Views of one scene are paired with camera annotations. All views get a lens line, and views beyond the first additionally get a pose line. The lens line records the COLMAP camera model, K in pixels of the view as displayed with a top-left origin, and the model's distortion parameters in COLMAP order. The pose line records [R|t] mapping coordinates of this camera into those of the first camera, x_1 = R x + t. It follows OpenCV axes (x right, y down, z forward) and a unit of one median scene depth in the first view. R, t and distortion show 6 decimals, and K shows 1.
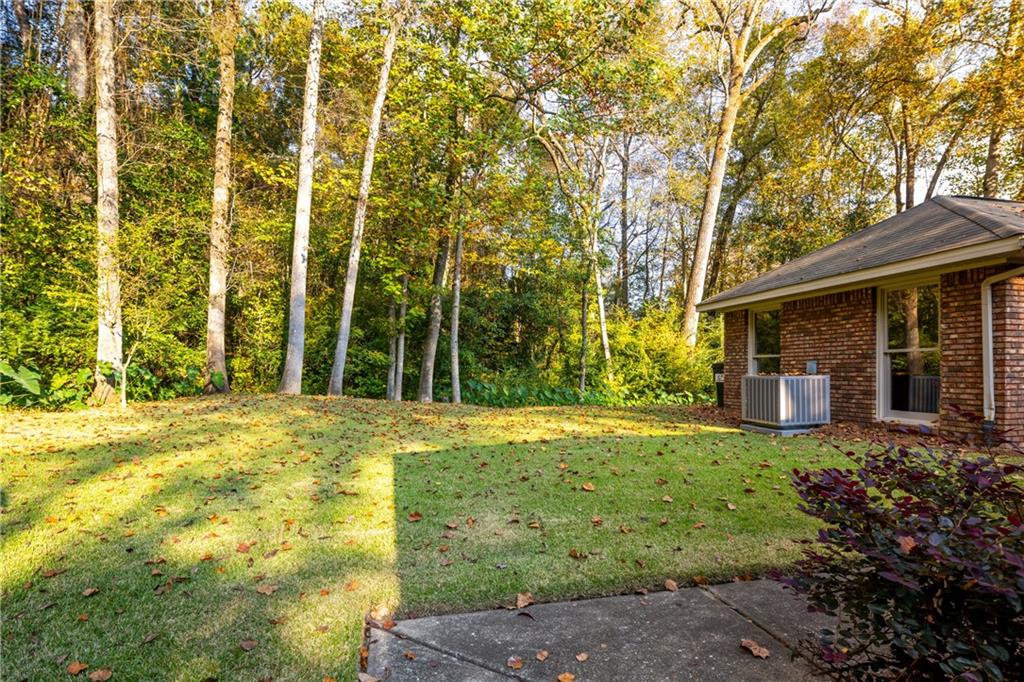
lens RADIAL K [[497.6, 0, 502.9], [0, 497.6, 366.4], [0, 0, 1]] dist [-0.012034, -0.000832]
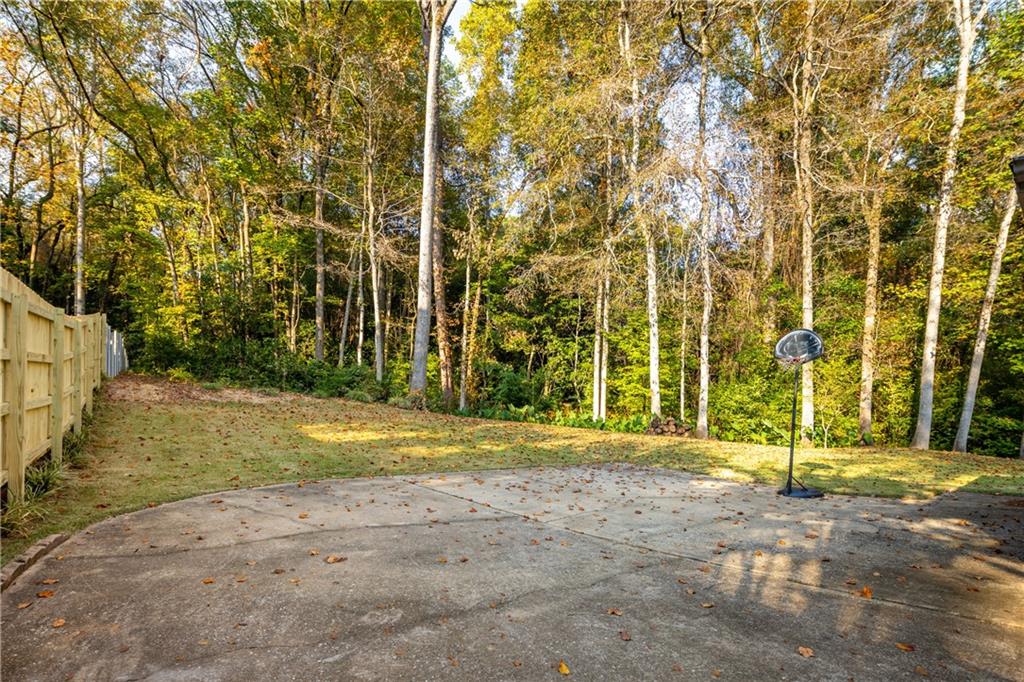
lens RADIAL K [[497.6, 0, 509.7], [0, 497.6, 428.0], [0, 0, 1]] dist [-0.012034, -0.000832]
pose [[0.460940, 0.016969, -0.887269, 0.262519], [-0.010193, 0.999852, 0.013827, -0.013014], [0.887373, 0.002671, 0.461045, -0.641953]]
